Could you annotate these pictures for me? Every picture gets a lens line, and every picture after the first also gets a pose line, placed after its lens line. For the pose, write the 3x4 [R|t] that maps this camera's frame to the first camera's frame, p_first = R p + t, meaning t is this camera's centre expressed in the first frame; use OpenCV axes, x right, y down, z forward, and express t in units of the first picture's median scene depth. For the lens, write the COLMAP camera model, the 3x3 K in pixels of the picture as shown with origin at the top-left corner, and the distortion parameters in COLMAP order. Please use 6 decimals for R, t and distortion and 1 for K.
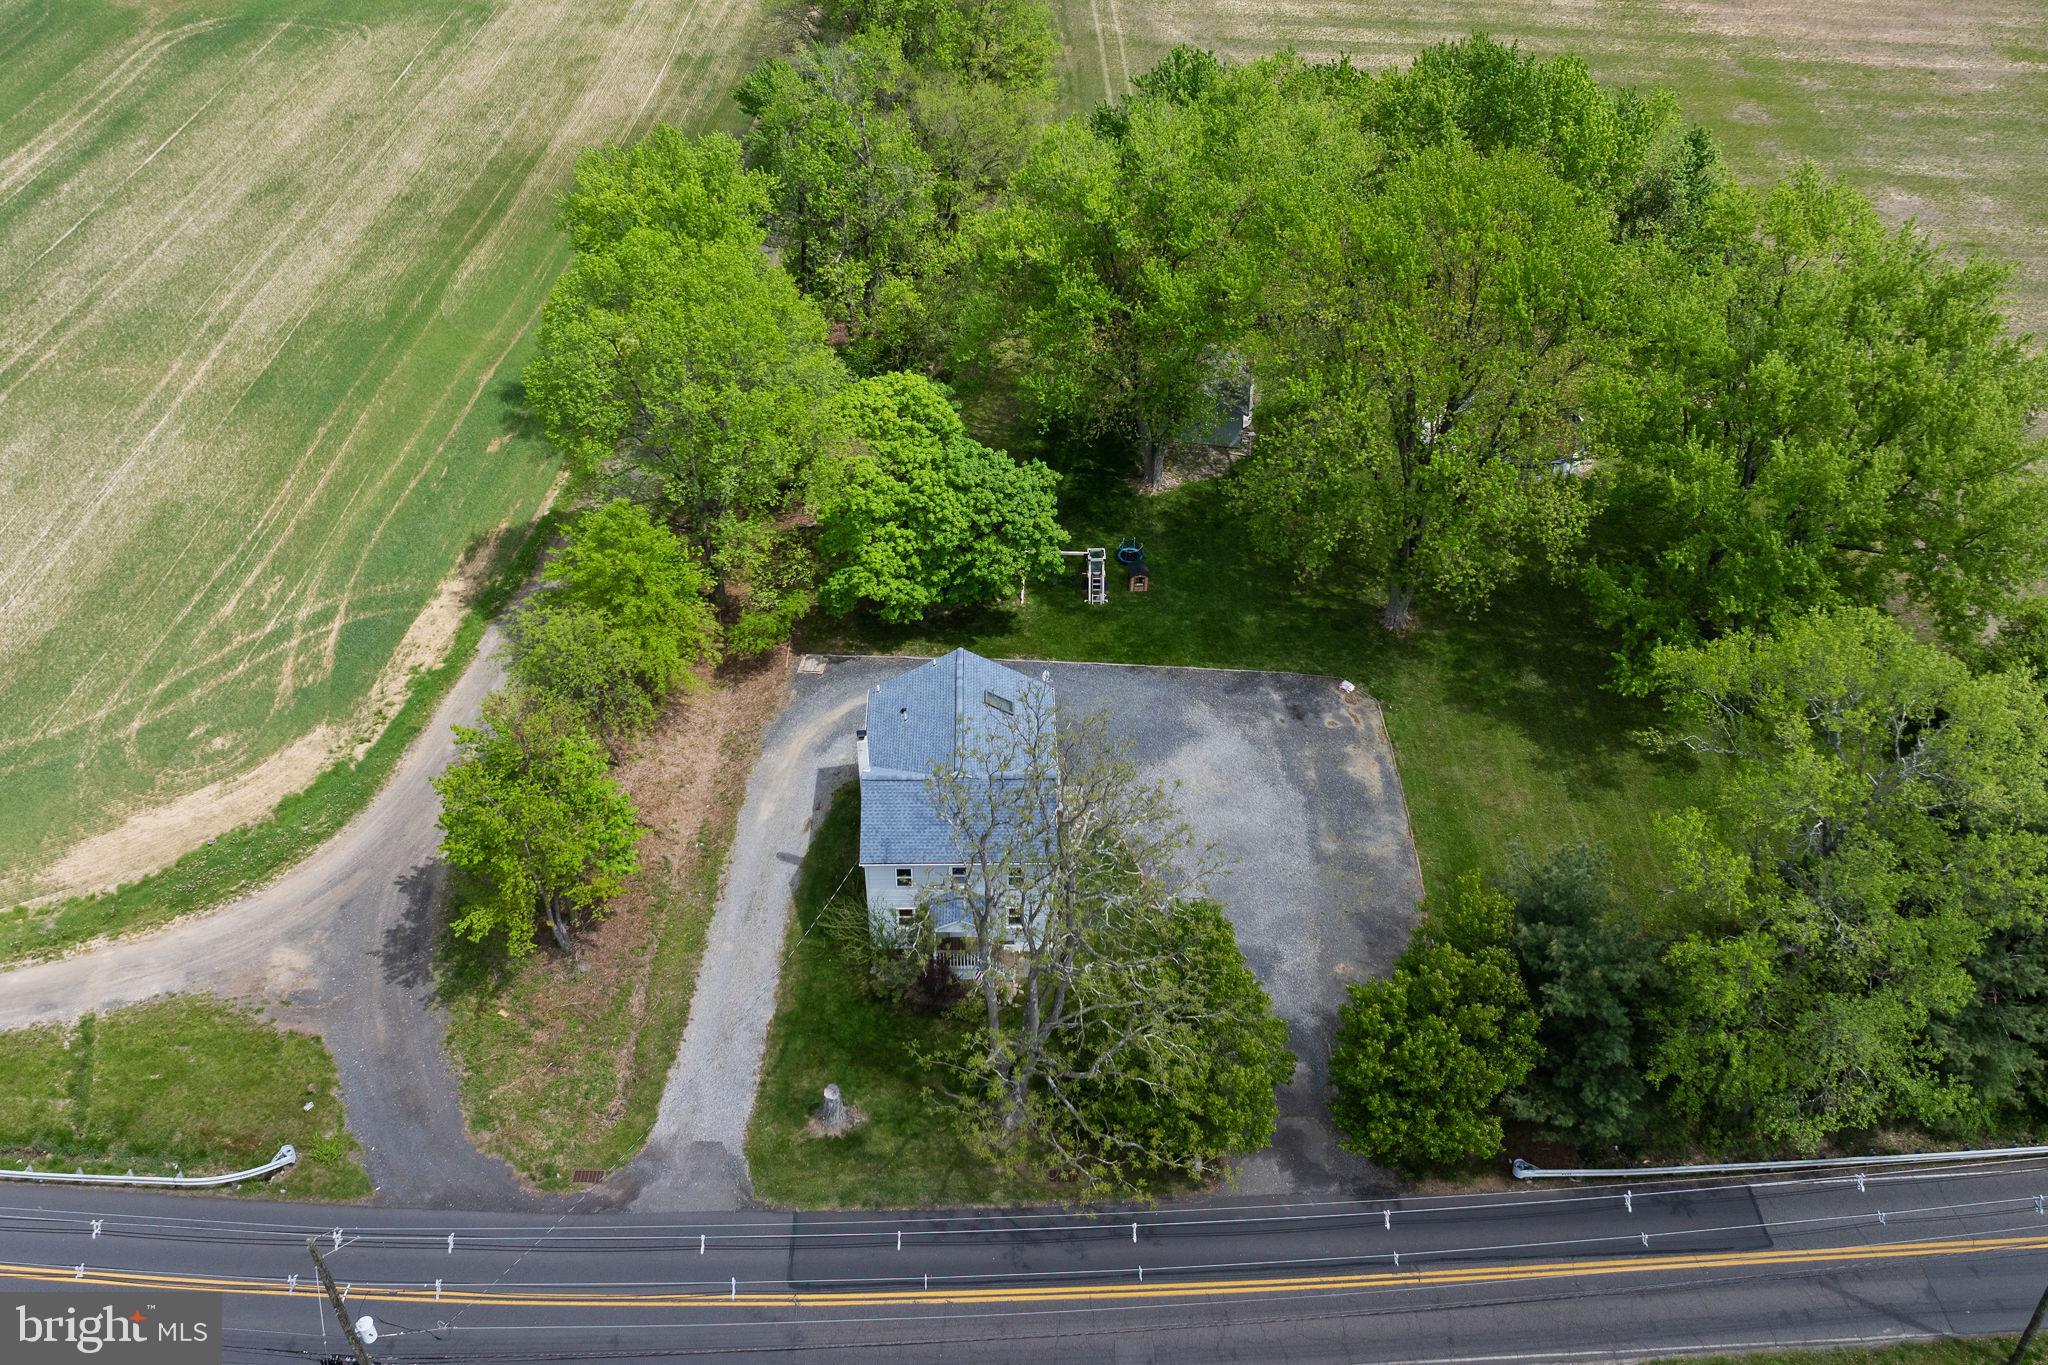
lens RADIAL K [[1380.4, 0, 1024.0], [0, 1380.4, 682.5], [0, 0, 1]] dist [0.000632, -0.003869]
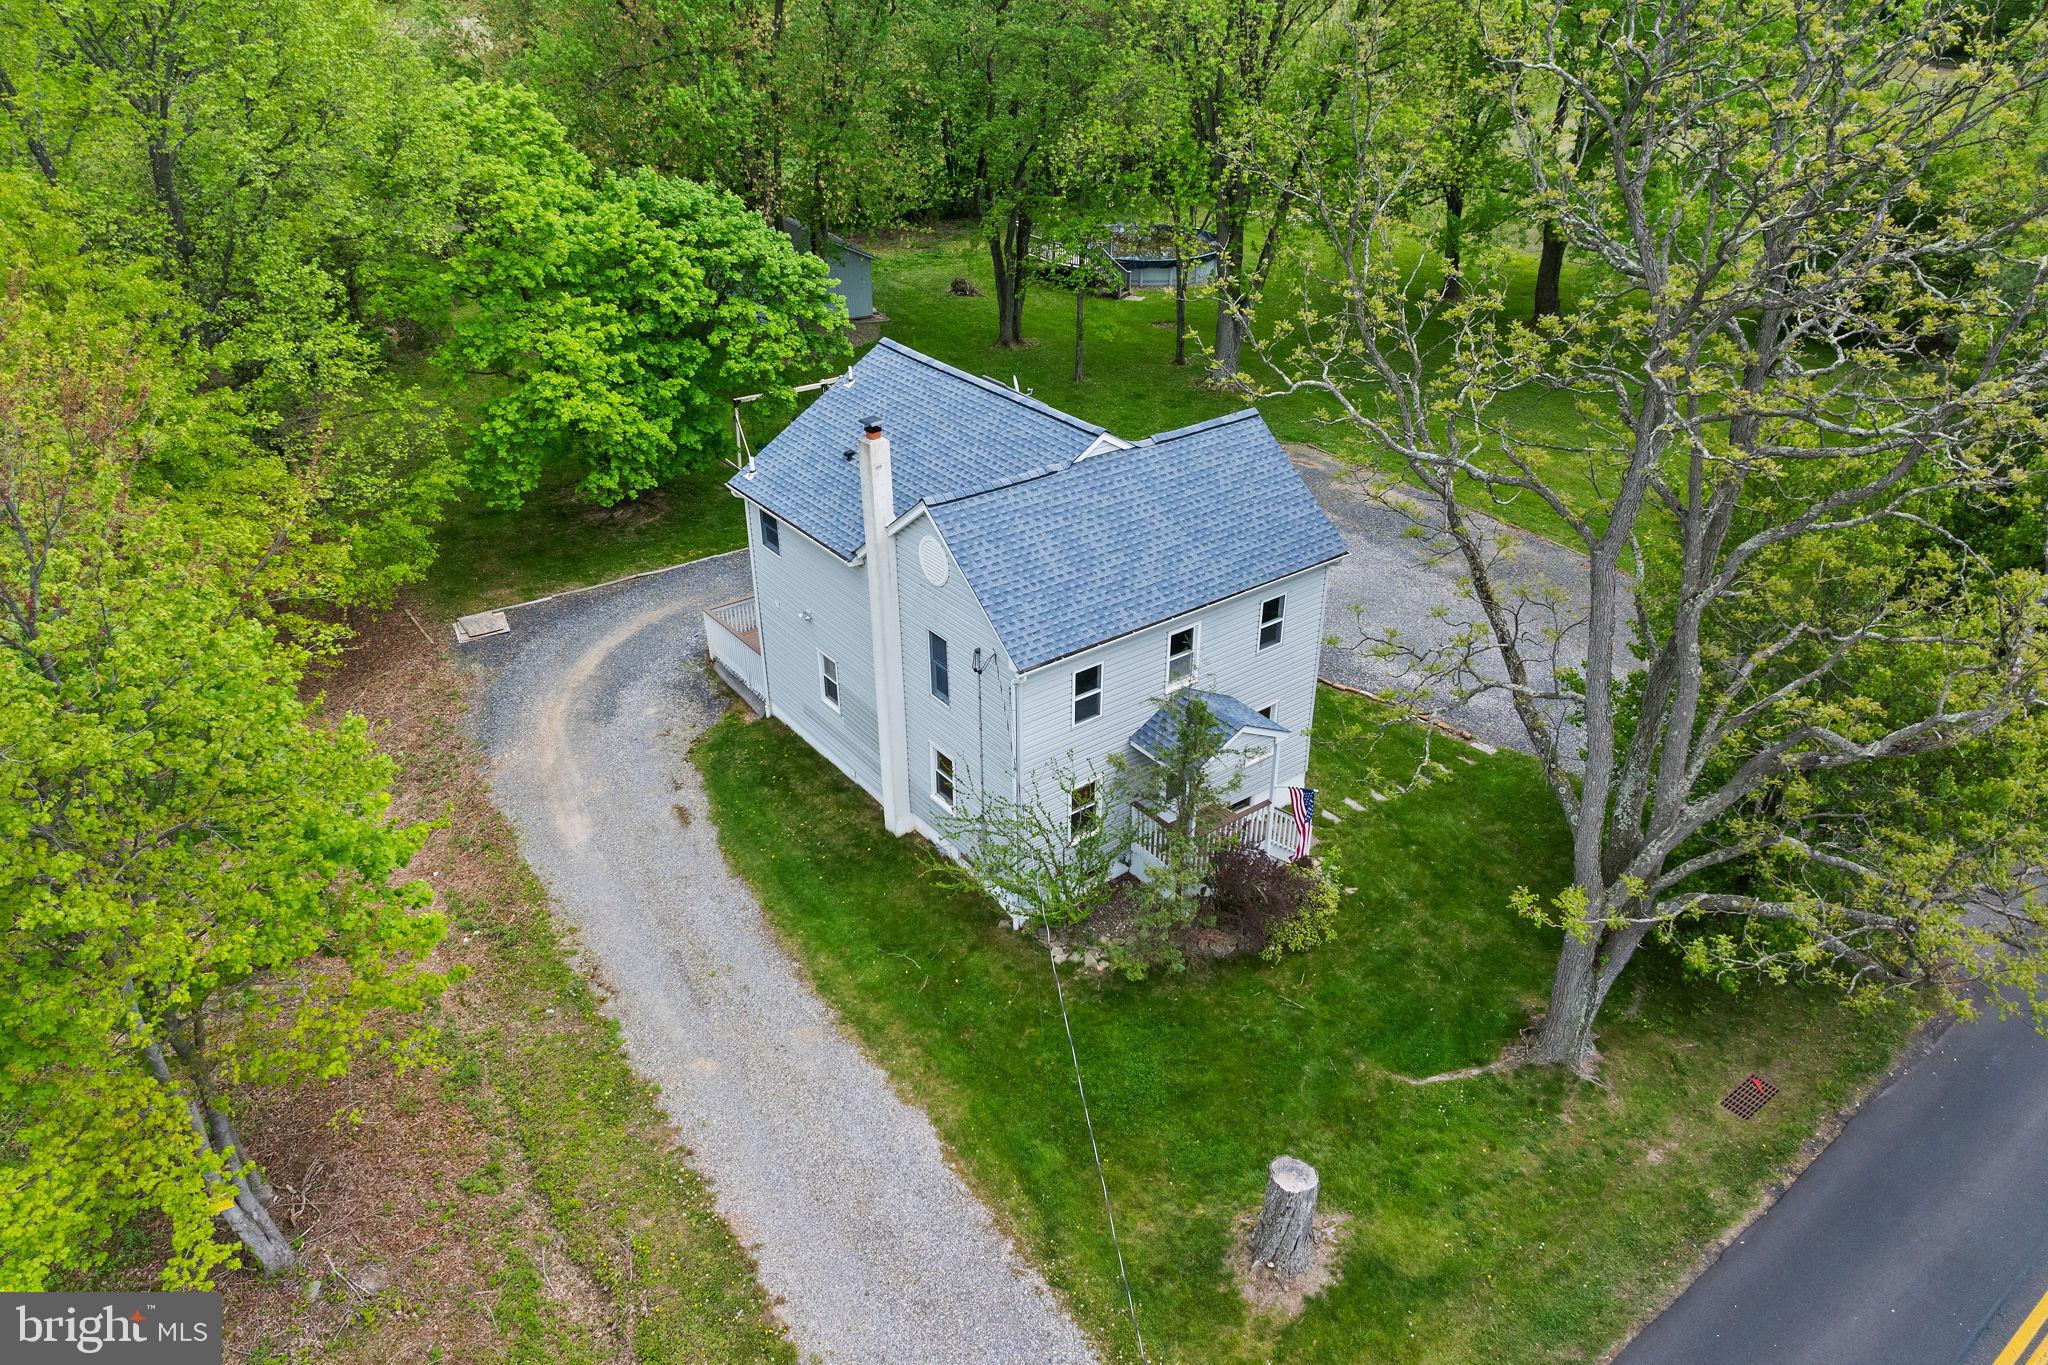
lens RADIAL K [[1380.4, 0, 1024.0], [0, 1380.4, 682.5], [0, 0, 1]] dist [0.000632, -0.003869]
pose [[0.834133, -0.311361, 0.455275, -0.254913], [0.381070, 0.922073, -0.067577, 0.135123], [-0.398756, 0.229860, 0.887783, 0.524294]]
